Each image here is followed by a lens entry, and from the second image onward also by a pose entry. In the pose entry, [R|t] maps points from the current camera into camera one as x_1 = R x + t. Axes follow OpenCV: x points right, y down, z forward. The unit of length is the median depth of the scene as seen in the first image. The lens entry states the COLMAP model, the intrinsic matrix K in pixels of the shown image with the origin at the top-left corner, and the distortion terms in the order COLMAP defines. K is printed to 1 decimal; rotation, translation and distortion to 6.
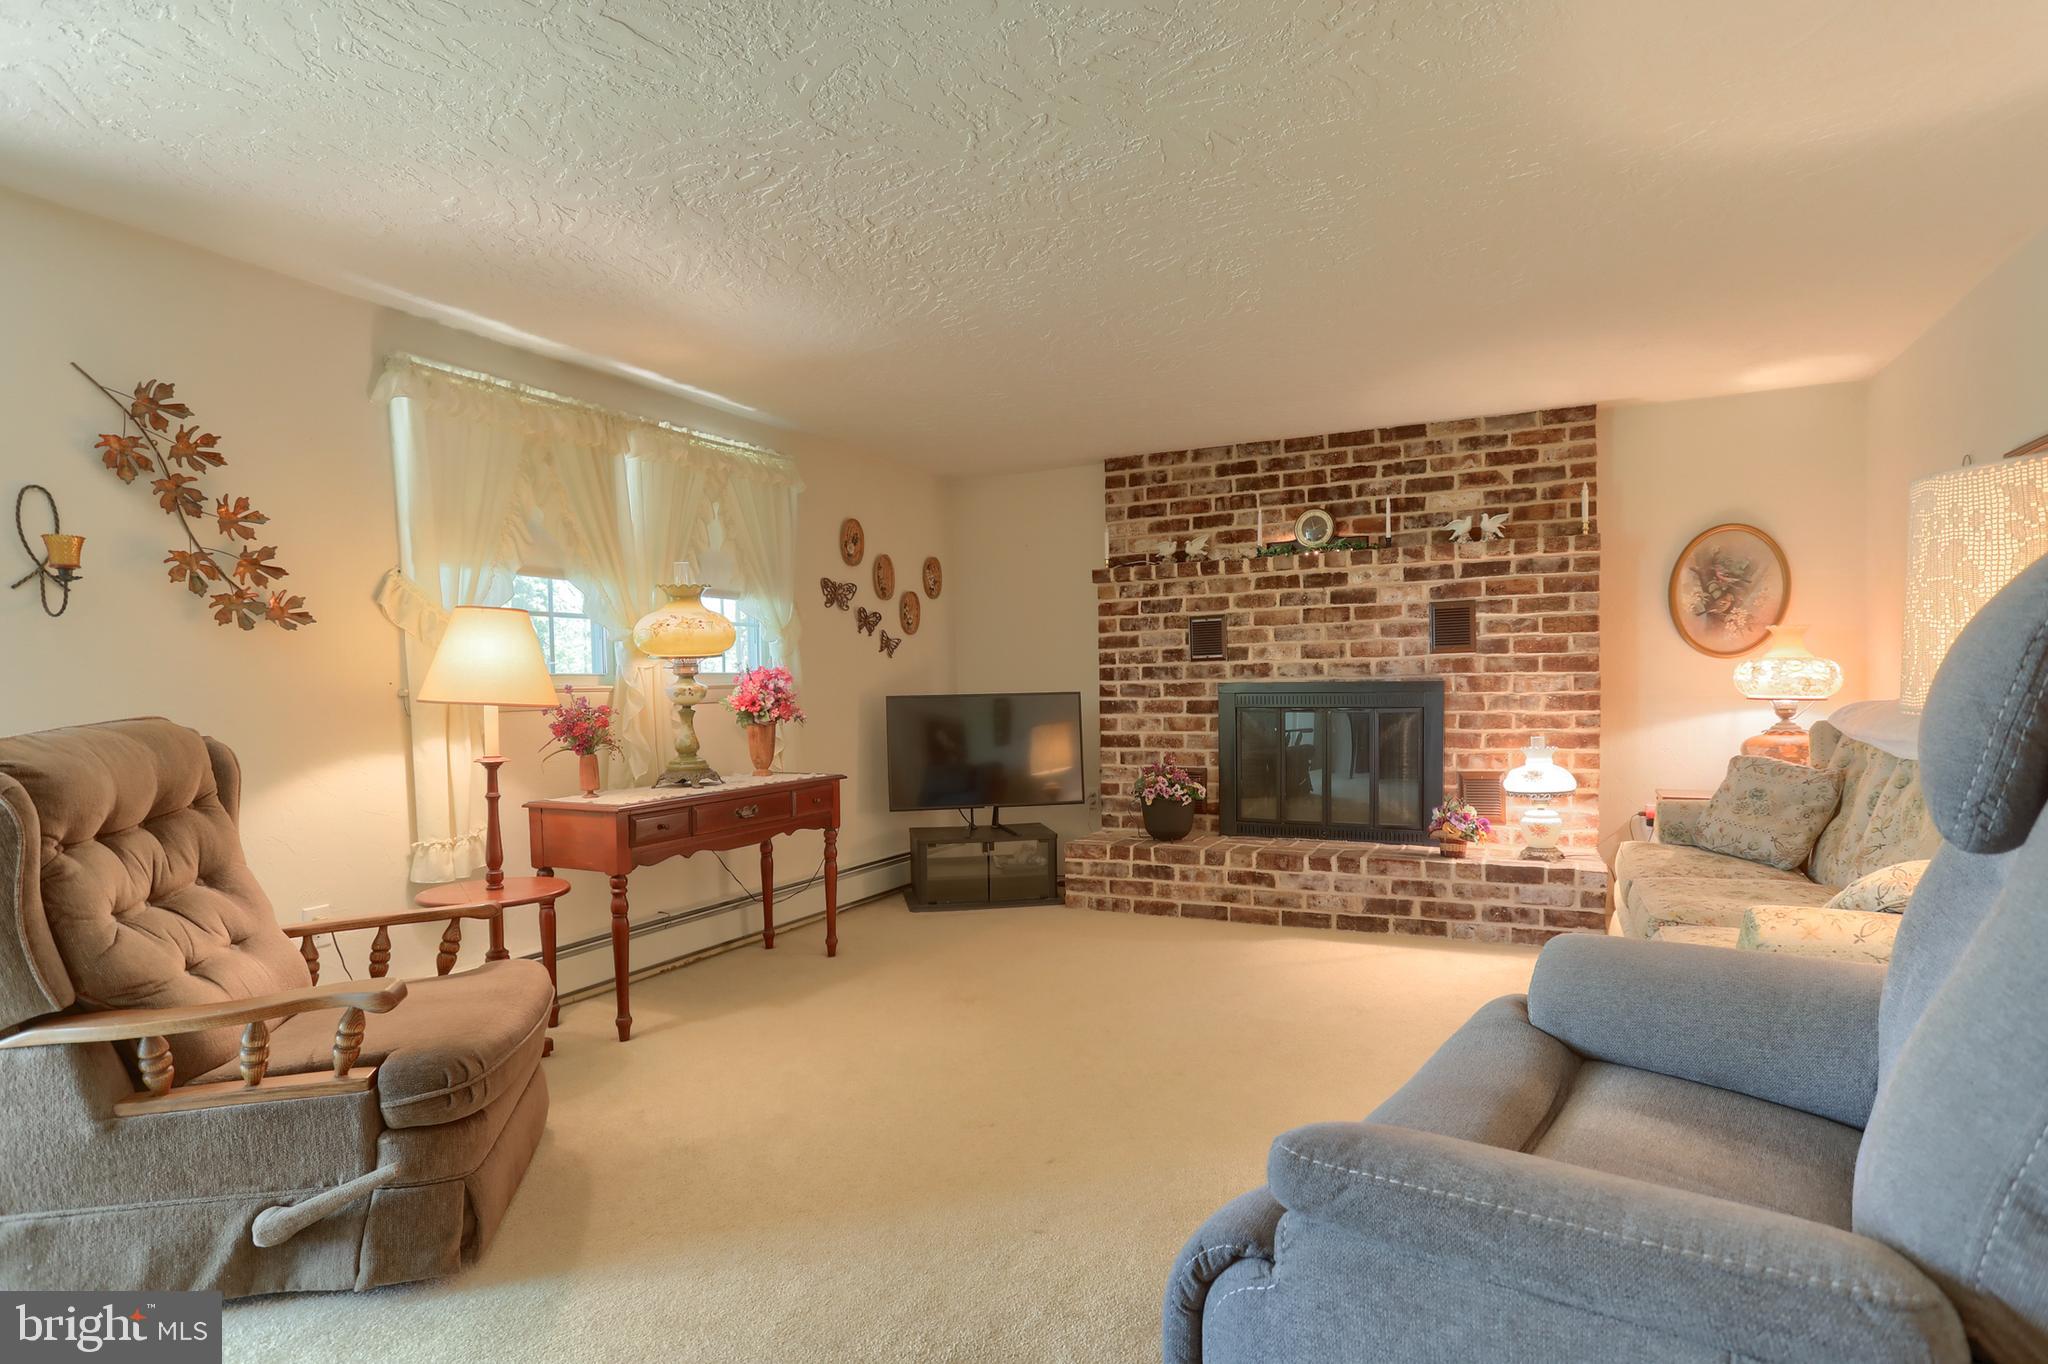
lens RADIAL K [[1015.1, 0, 1015.6], [0, 1015.1, 732.9], [0, 0, 1]] dist [-0.041558, 0.015349]
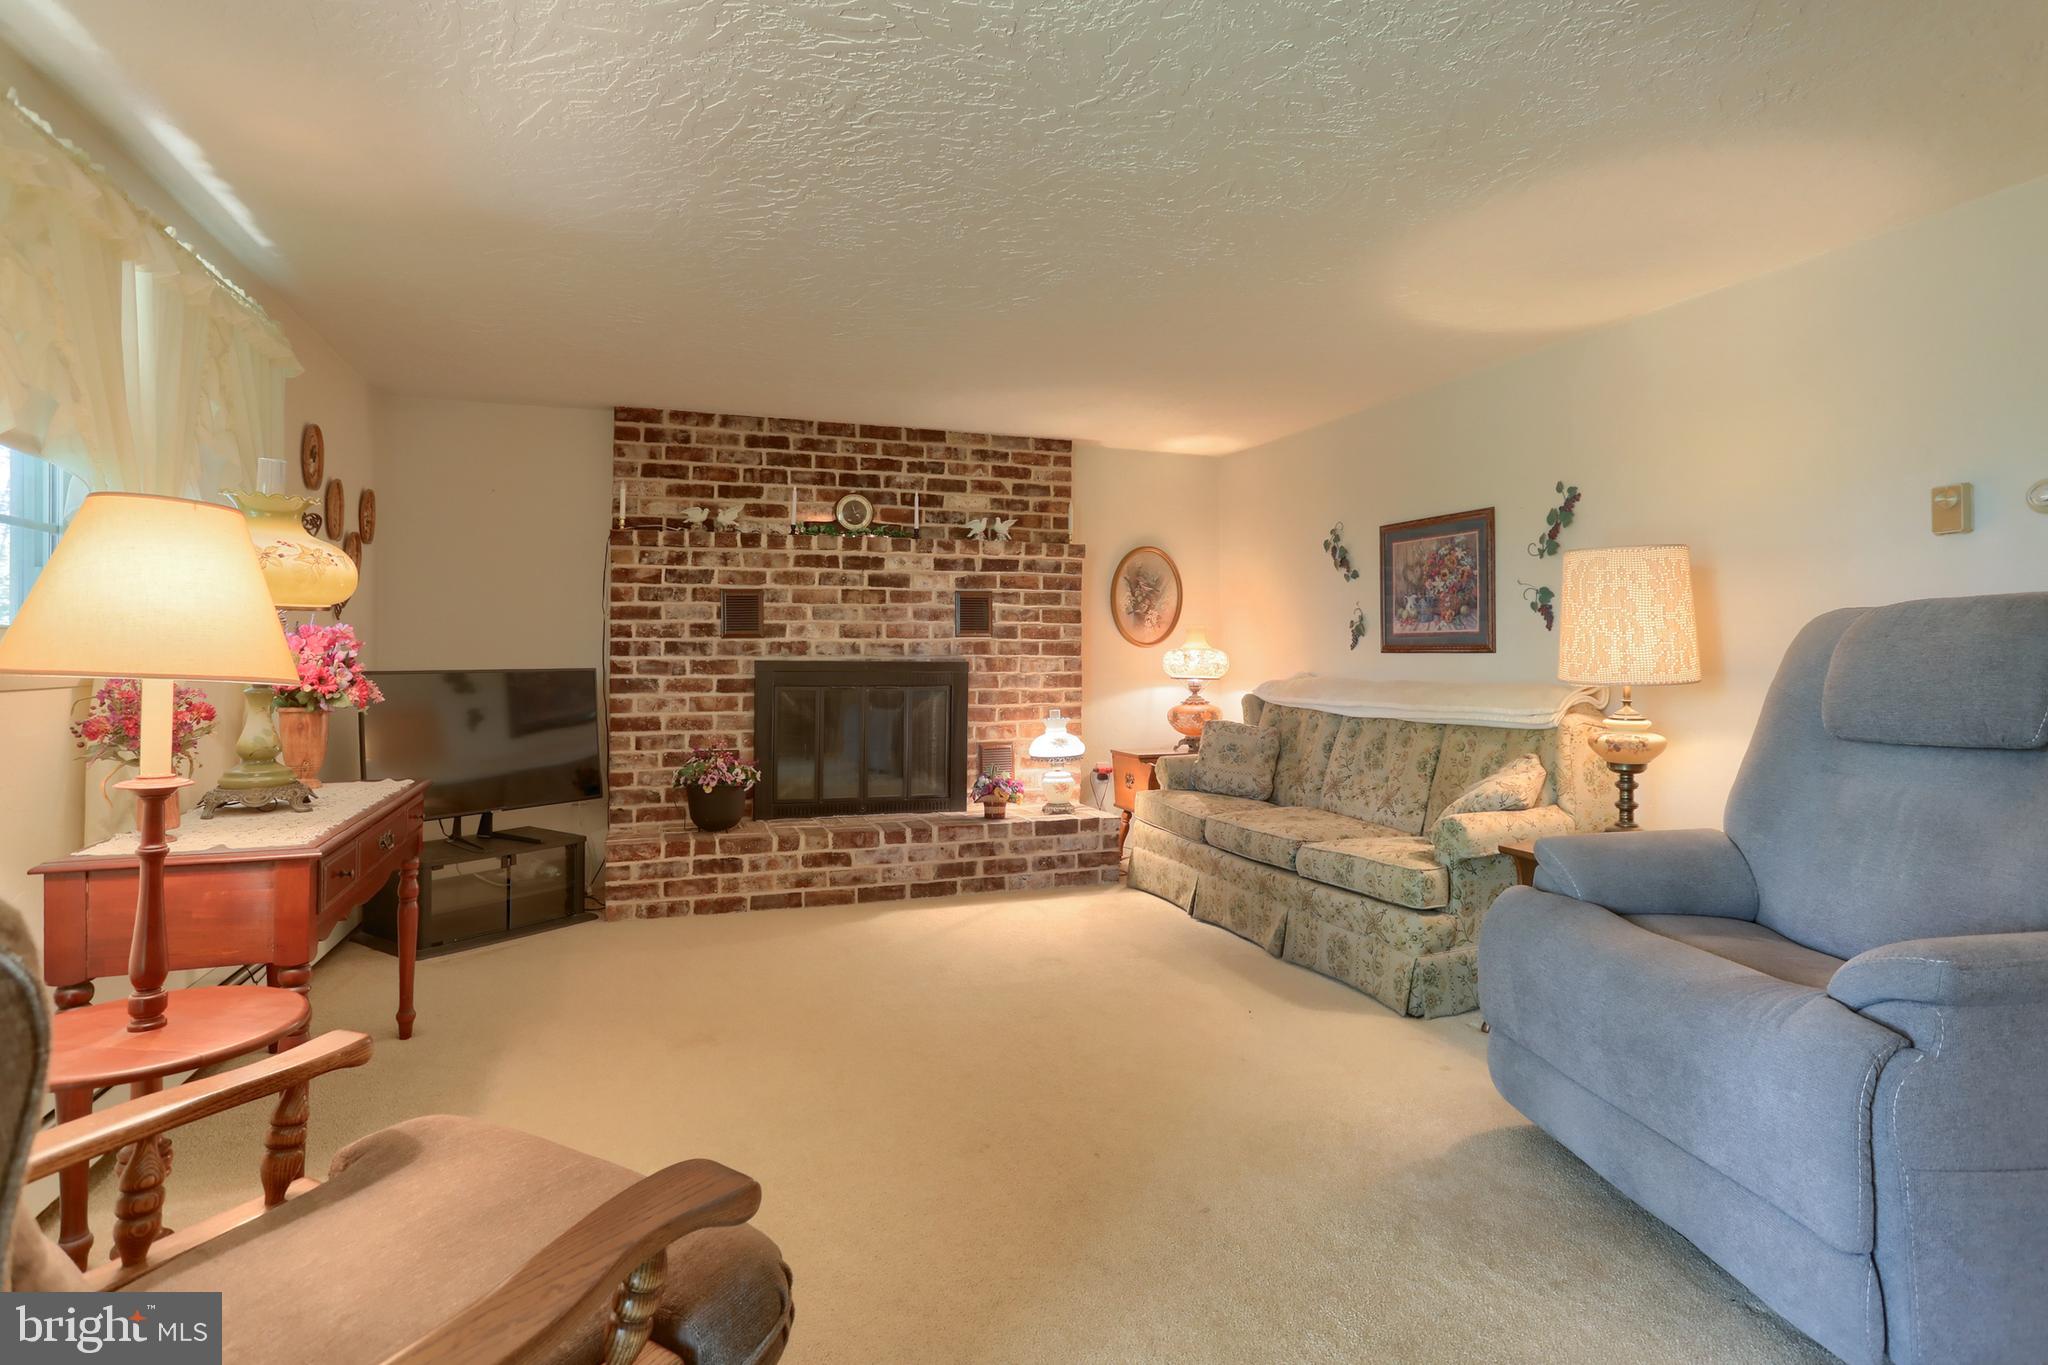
lens RADIAL K [[1015.1, 0, 1024.7], [0, 1015.1, 654.8], [0, 0, 1]] dist [-0.041558, 0.015349]
pose [[0.708447, 0.019506, 0.705494, -0.328884], [0.020306, 0.998641, -0.048002, -0.003920], [-0.705472, 0.048333, 0.707088, 0.159542]]
